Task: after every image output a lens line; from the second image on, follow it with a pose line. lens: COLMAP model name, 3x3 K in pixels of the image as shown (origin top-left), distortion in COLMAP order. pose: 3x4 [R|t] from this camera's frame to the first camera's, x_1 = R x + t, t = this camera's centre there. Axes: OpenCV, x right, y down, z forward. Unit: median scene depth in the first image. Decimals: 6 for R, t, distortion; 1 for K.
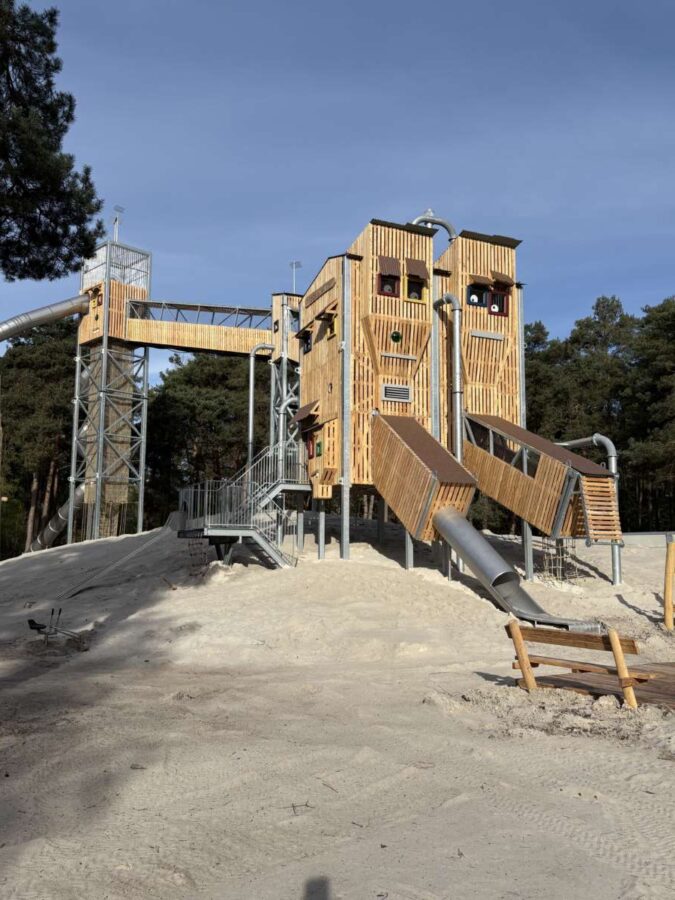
lens RADIAL K [[785.7, 0, 337.5], [0, 785.7, 450.0], [0, 0, 1]] dist [0.117090, -0.000893]
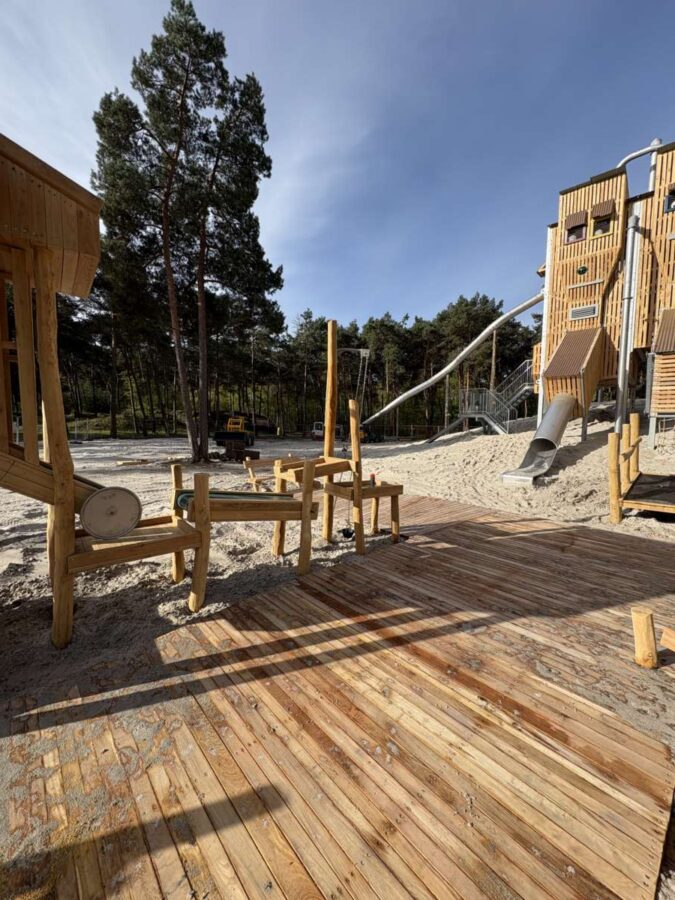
lens RADIAL K [[358.6, 0, 337.5], [0, 358.6, 450.0], [0, 0, 1]] dist [-0.000319, -0.000083]
pose [[0.375932, 0.064755, -0.924382, 0.506461], [0.112218, 0.987032, 0.114781, 0.045602], [0.919828, -0.146882, 0.363790, 0.324847]]
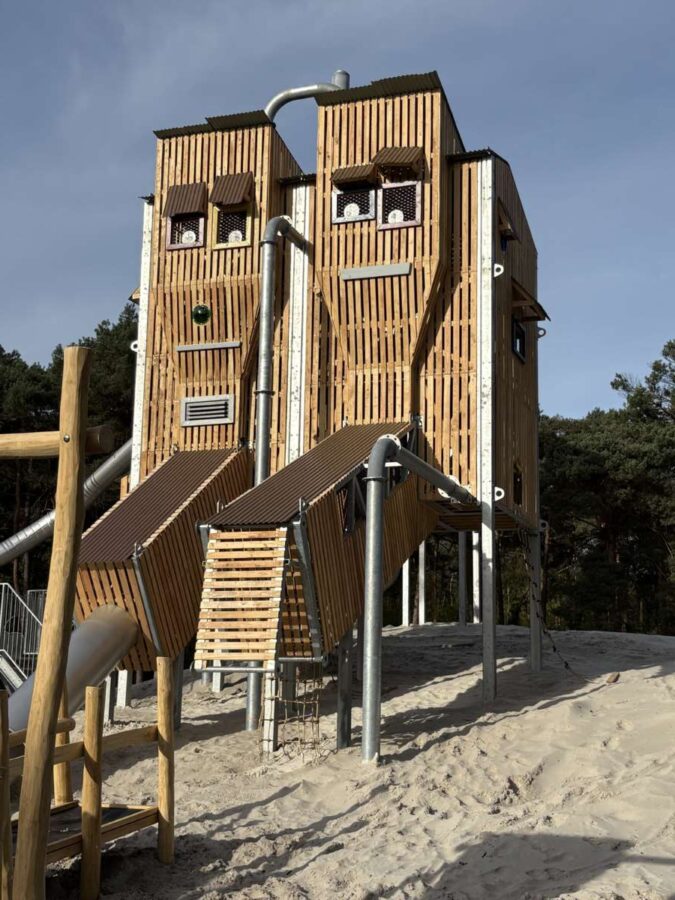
lens RADIAL K [[1220.1, 0, 337.5], [0, 1220.1, 450.0], [0, 0, 1]] dist [0.230382, -0.810789]
pose [[0.715224, -0.131481, -0.686417, 0.738111], [0.078939, 0.991057, -0.107583, 0.058513], [0.694423, 0.022761, 0.719206, 0.418065]]
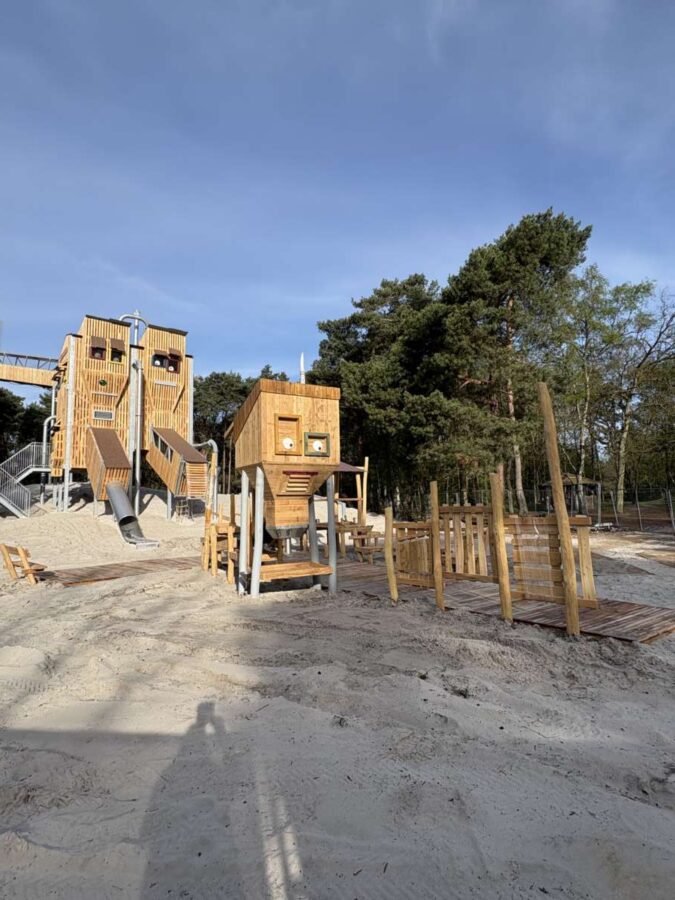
lens RADIAL K [[463.1, 0, 337.5], [0, 463.1, 450.0], [0, 0, 1]] dist [-0.000731, -0.000052]
pose [[0.965239, -0.003657, 0.261342, 0.301670], [-0.001247, 0.999826, 0.018595, -0.015037], [-0.261365, -0.018275, 0.965067, -0.121706]]
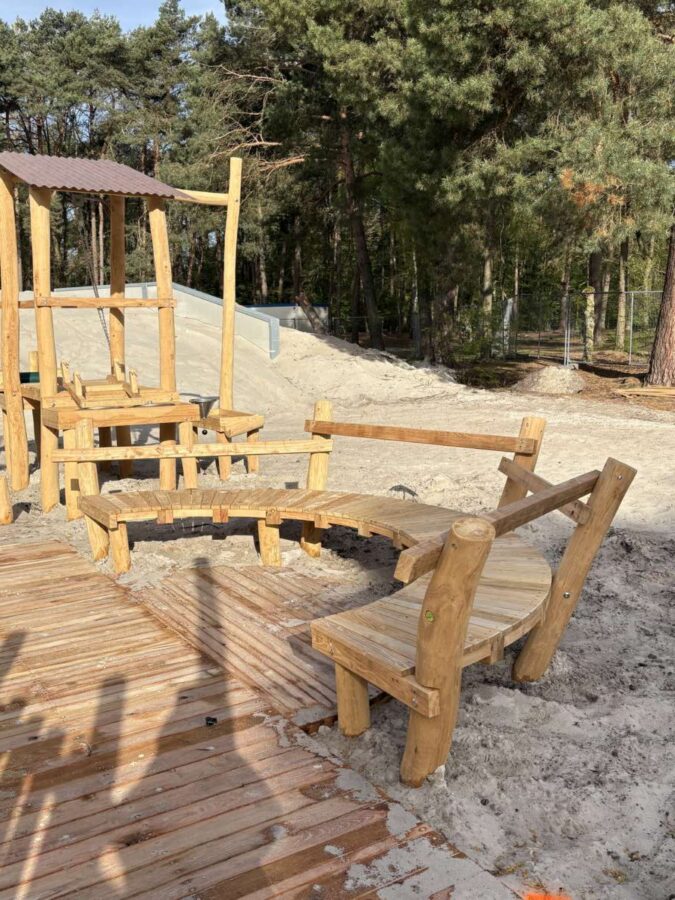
lens RADIAL K [[858.1, 0, 337.5], [0, 858.1, 450.0], [0, 0, 1]] dist [0.000279, 0.001683]
pose [[0.973726, -0.047052, 0.222807, 0.488735], [-0.018559, 0.958770, 0.283577, 0.025579], [-0.226964, -0.280261, 0.932706, 0.156834]]
